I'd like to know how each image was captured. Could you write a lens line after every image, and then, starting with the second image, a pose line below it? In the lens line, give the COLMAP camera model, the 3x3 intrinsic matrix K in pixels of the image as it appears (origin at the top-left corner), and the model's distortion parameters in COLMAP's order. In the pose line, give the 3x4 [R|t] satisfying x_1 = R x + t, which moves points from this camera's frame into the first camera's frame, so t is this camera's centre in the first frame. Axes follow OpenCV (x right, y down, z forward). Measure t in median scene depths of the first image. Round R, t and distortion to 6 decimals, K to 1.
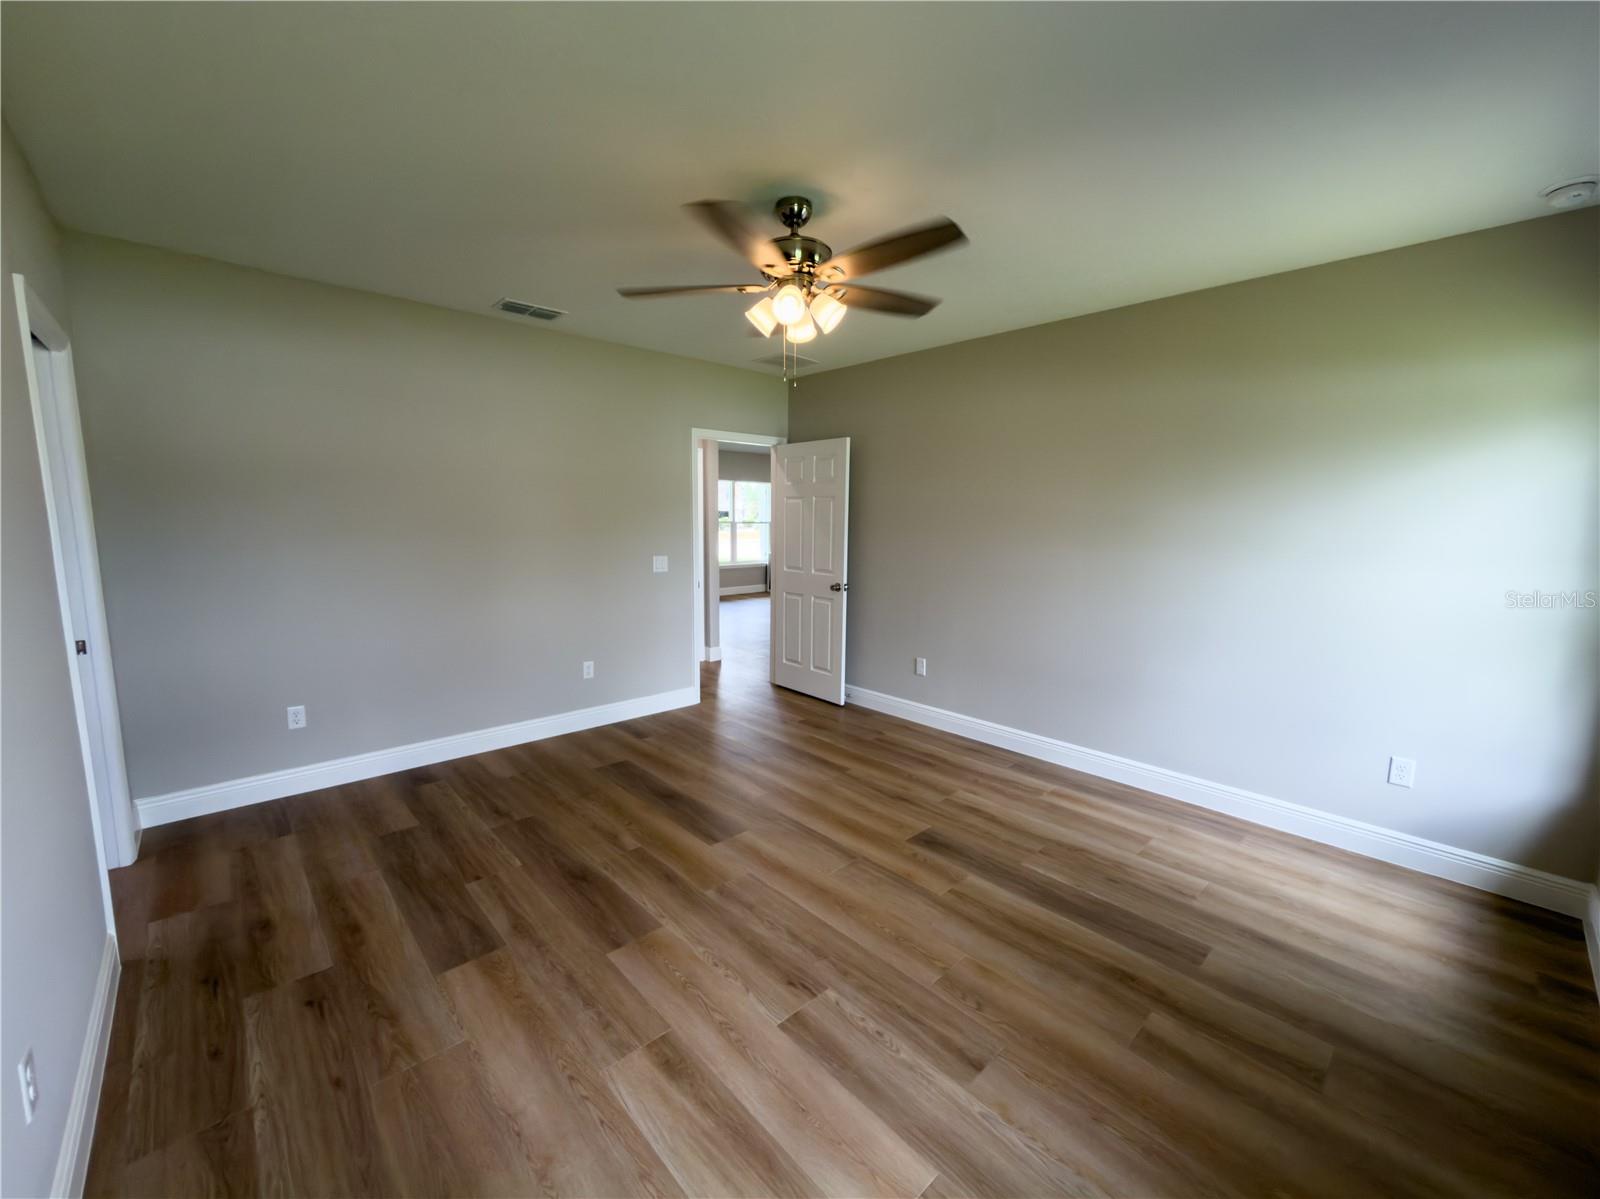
lens RADIAL K [[644.4, 0, 816.5], [0, 644.4, 599.4], [0, 0, 1]] dist [0.001457, 0.000502]
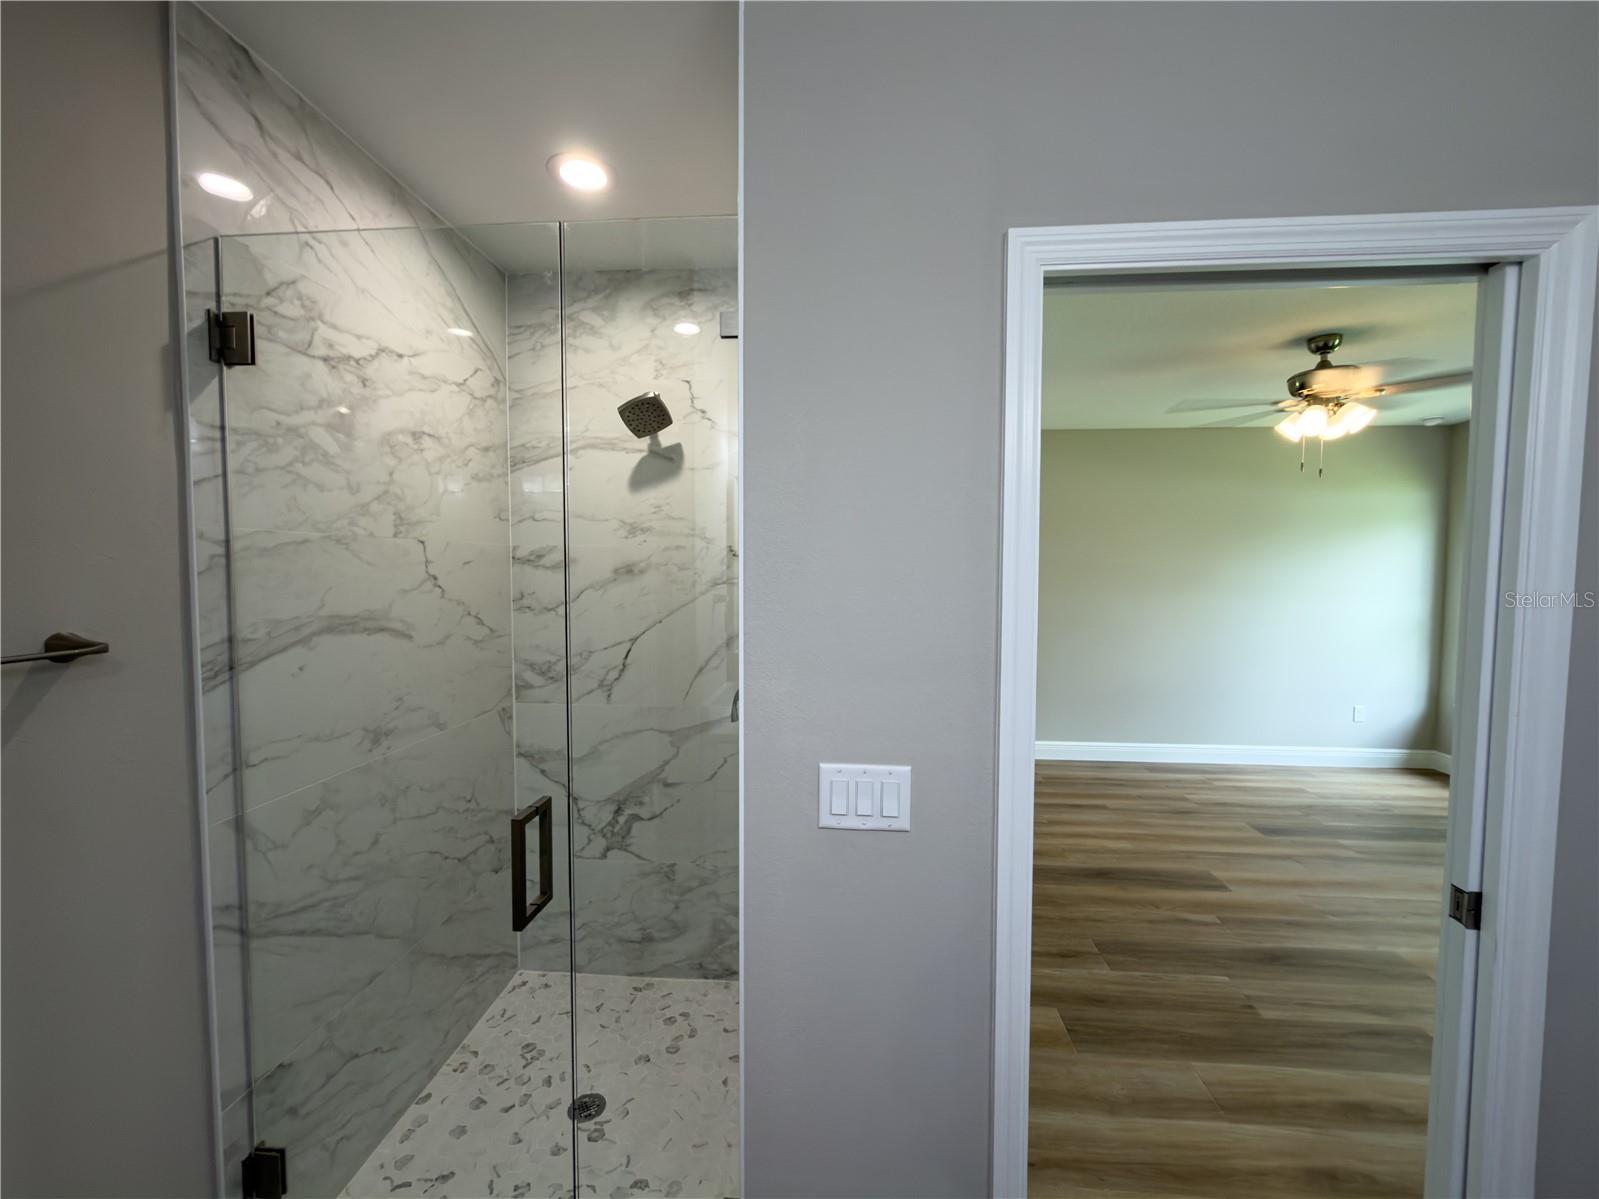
lens RADIAL K [[644.0, 0, 800.2], [0, 644.0, 595.4], [0, 0, 1]] dist [0.001457, 0.000502]
pose [[0.746161, -0.042678, 0.664397, -1.260982], [0.093031, 0.994836, -0.040576, -0.119653], [-0.659234, 0.092086, 0.746278, 0.567713]]
